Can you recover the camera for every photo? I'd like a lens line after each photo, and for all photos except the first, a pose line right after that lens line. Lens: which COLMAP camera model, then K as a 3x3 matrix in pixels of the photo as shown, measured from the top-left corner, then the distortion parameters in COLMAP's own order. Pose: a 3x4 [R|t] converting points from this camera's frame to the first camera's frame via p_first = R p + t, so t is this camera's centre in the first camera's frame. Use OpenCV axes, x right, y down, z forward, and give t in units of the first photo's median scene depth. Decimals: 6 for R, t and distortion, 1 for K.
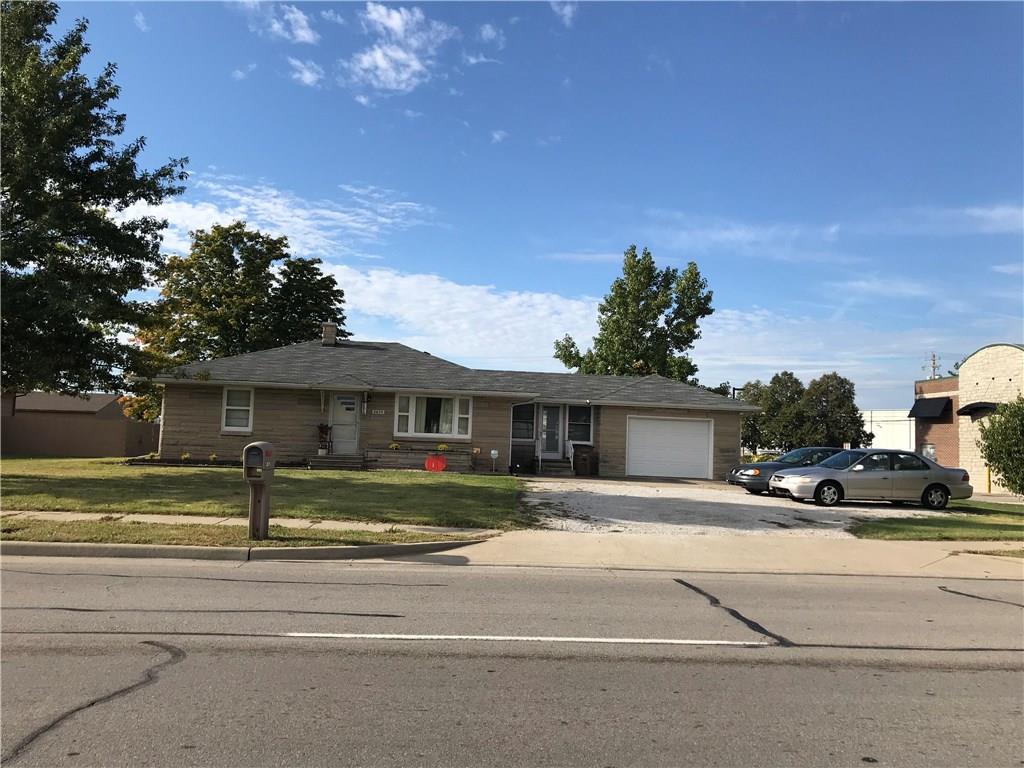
lens RADIAL K [[861.1, 0, 512.0], [0, 861.1, 384.0], [0, 0, 1]] dist [0.063368, -0.080596]
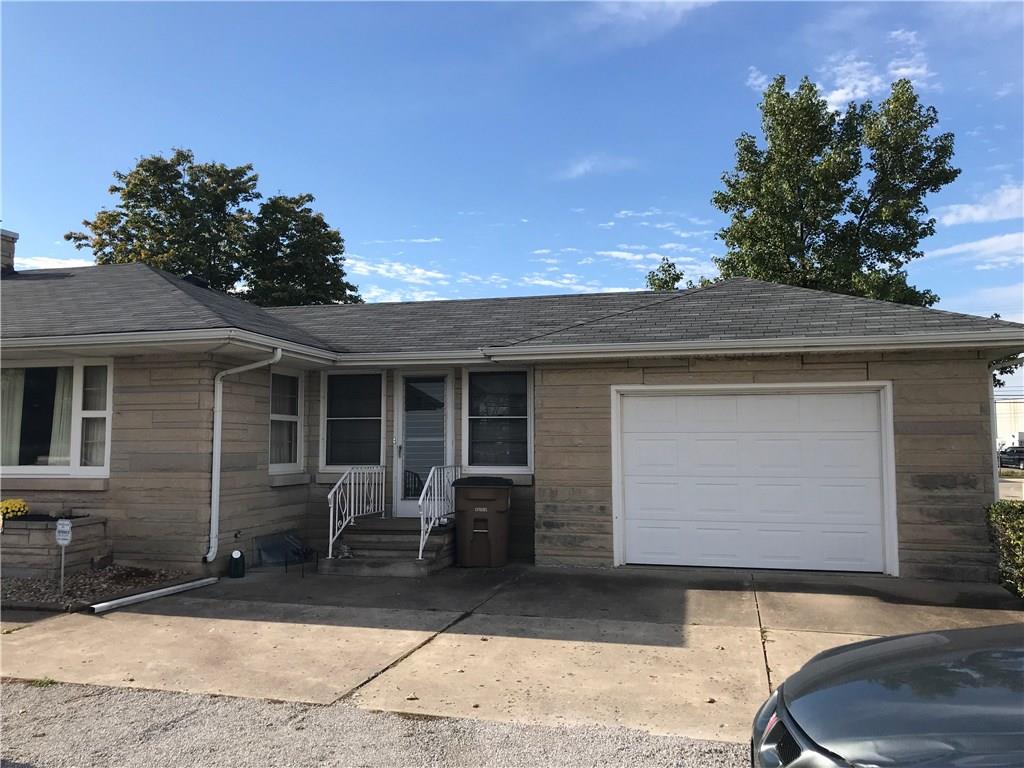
lens RADIAL K [[864.8, 0, 513.0], [0, 864.8, 366.8], [0, 0, 1]] dist [0.058618, 0.003496]
pose [[0.949502, -0.070873, -0.305653, 0.138795], [0.062254, 0.997342, -0.037865, 0.026852], [0.307524, 0.016924, 0.951390, 0.453142]]
